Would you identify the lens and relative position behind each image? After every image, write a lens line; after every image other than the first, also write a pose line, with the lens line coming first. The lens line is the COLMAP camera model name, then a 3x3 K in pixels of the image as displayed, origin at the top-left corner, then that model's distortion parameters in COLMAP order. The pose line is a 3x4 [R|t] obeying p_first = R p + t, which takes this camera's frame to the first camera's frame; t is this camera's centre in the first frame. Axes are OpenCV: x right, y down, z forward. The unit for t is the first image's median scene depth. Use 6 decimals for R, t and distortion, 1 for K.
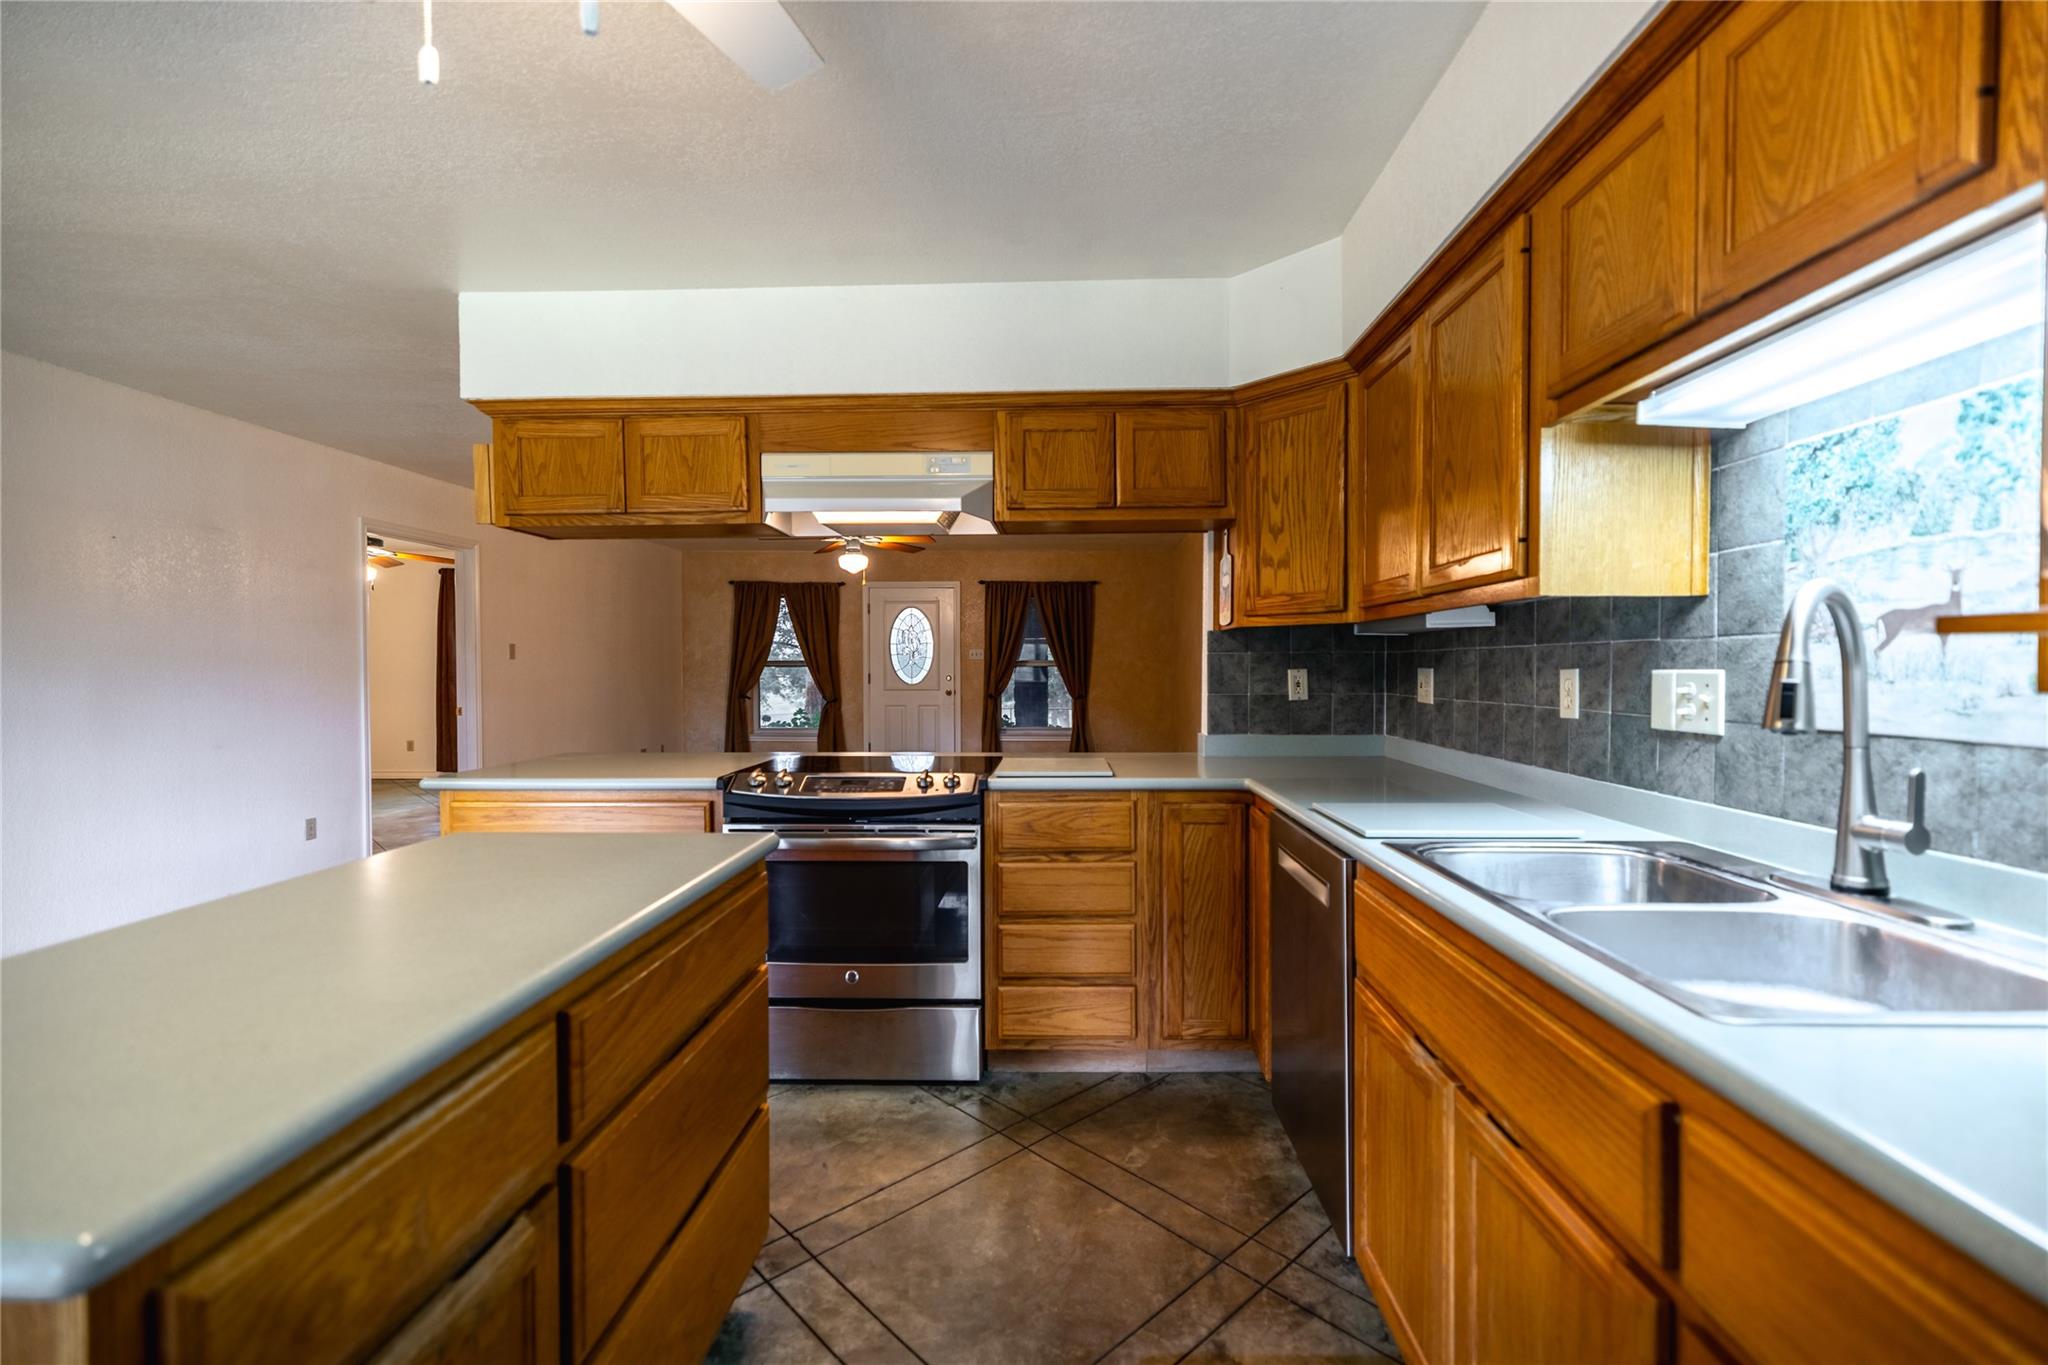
lens RADIAL K [[893.4, 0, 1038.2], [0, 893.4, 674.8], [0, 0, 1]] dist [0.006226, -0.001579]
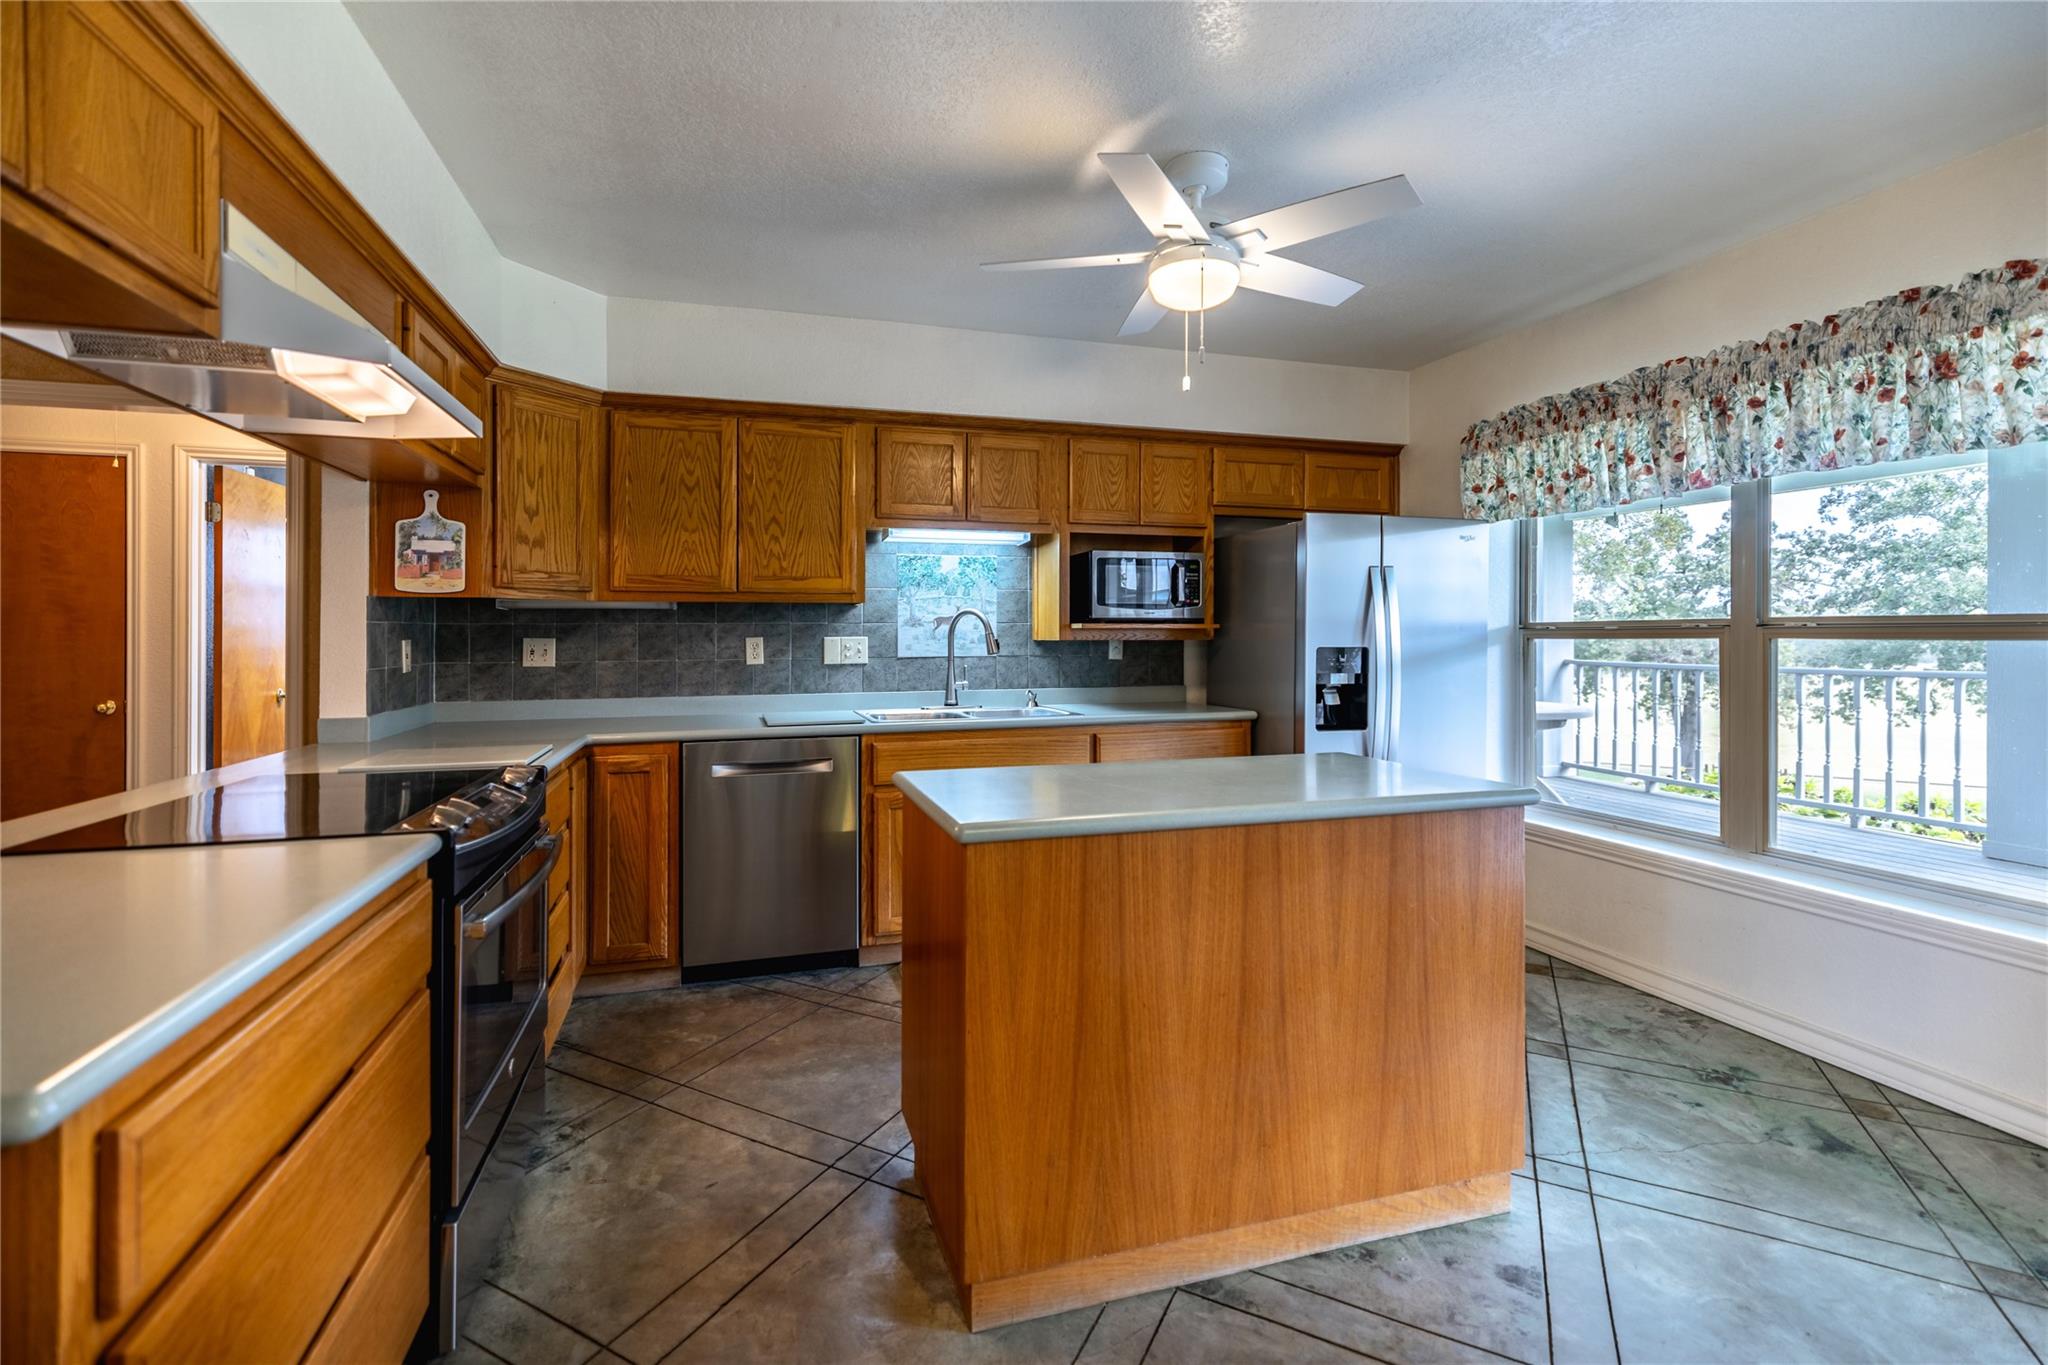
lens RADIAL K [[893.4, 0, 1005.5], [0, 893.4, 622.4], [0, 0, 1]] dist [0.006226, -0.001579]
pose [[-0.306644, 0.018551, 0.951643, -0.982540], [0.015182, 0.999778, -0.014597, -0.001730], [-0.951703, 0.009972, -0.306858, 0.809037]]
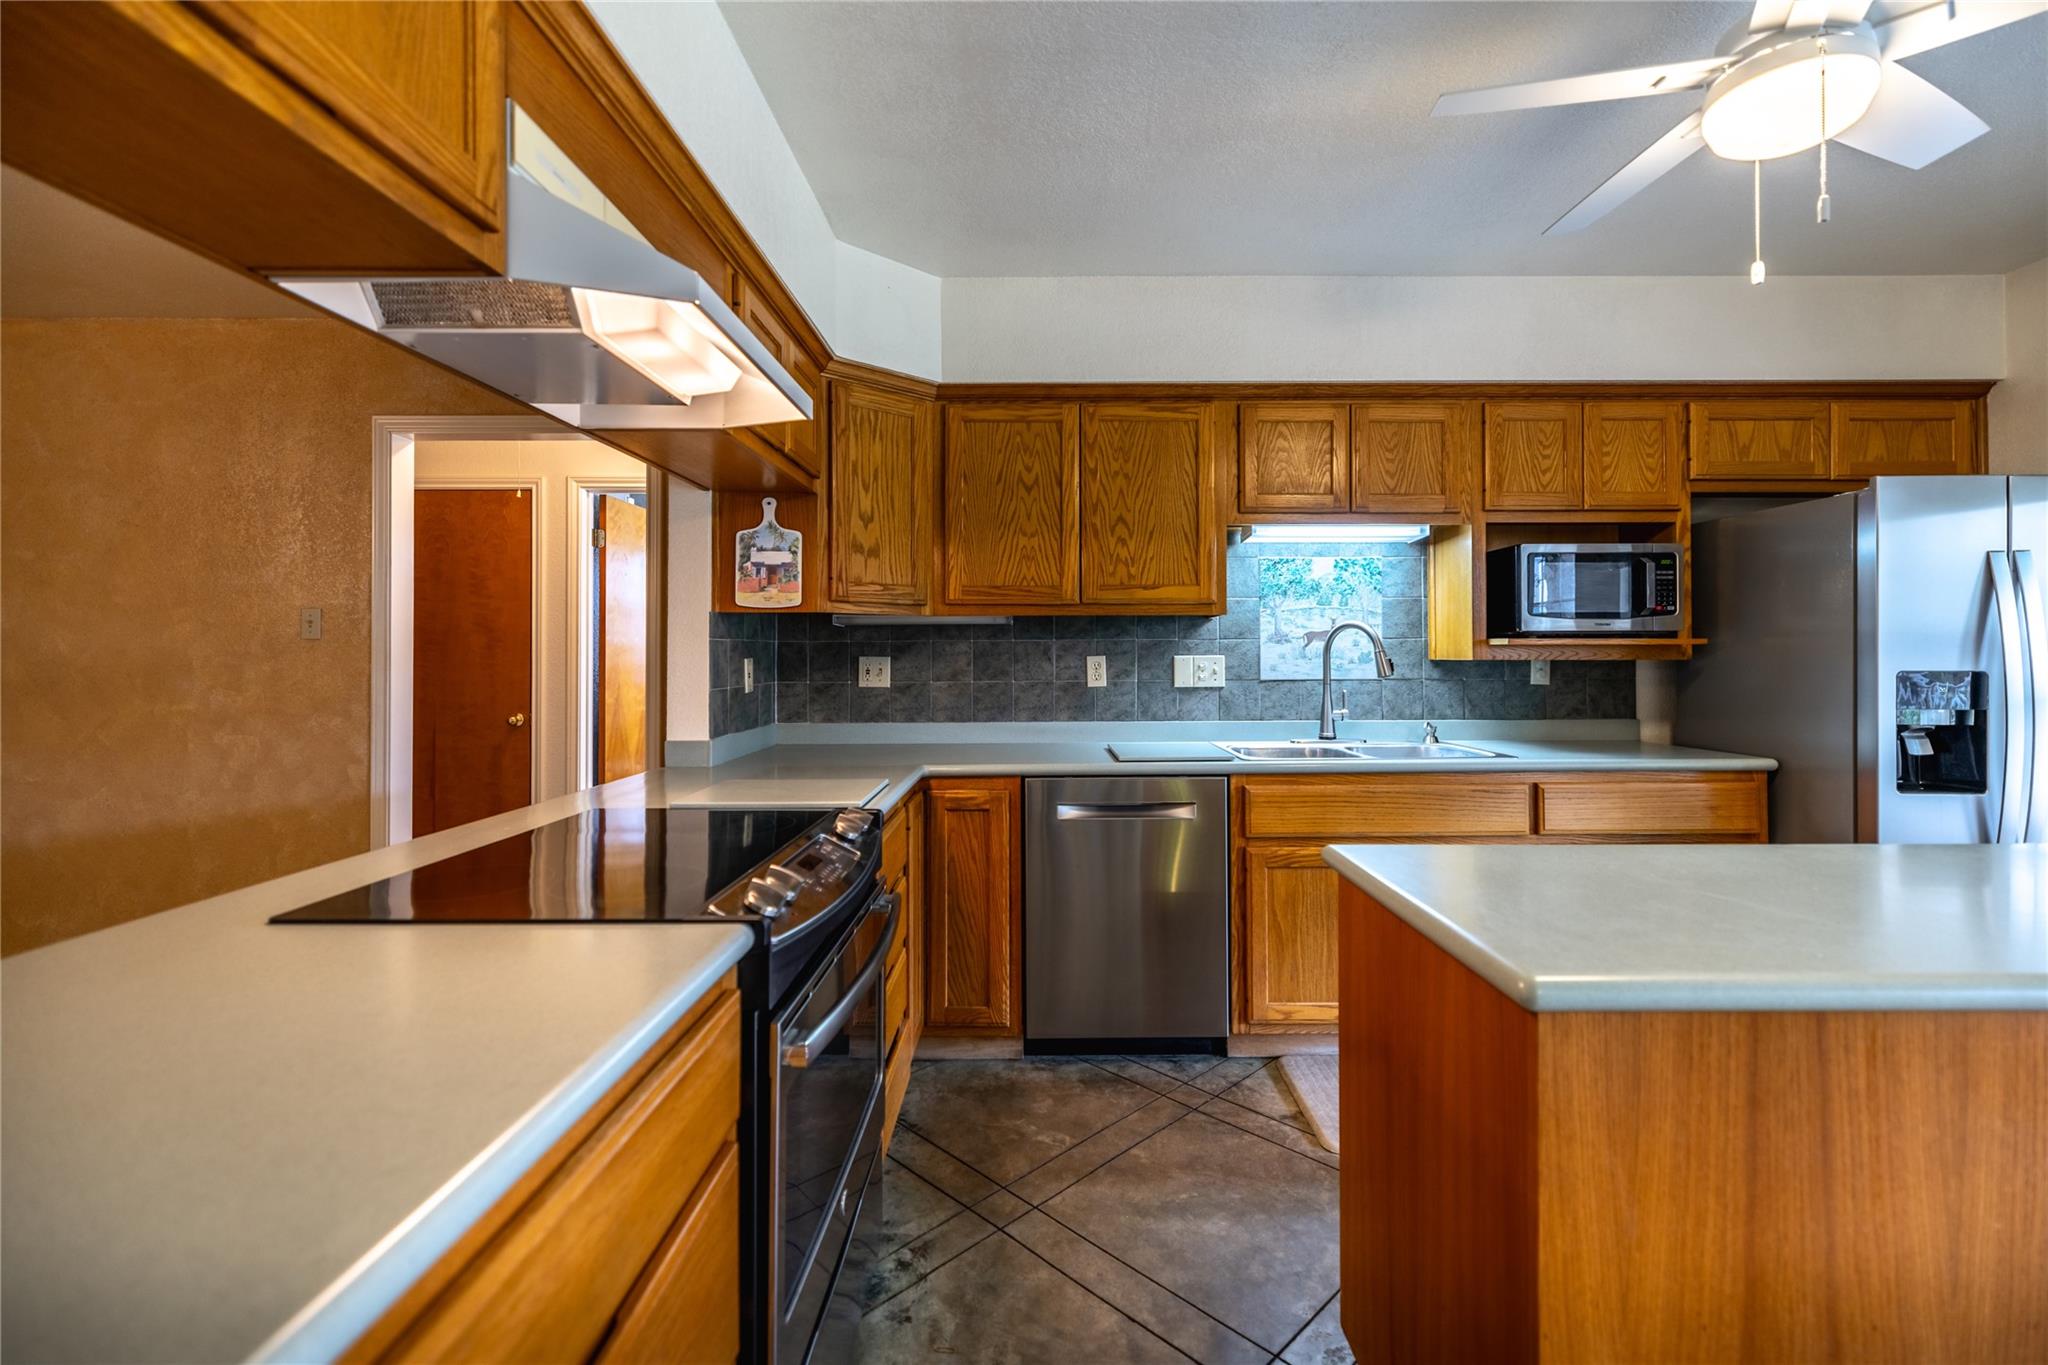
lens RADIAL K [[893.4, 0, 1060.4], [0, 893.4, 636.9], [0, 0, 1]] dist [0.006226, -0.001579]
pose [[-0.036113, 0.023798, 0.999064, -0.758399], [0.014457, 0.999624, -0.023289, -0.003069], [-0.999243, 0.013603, -0.036443, 0.846991]]
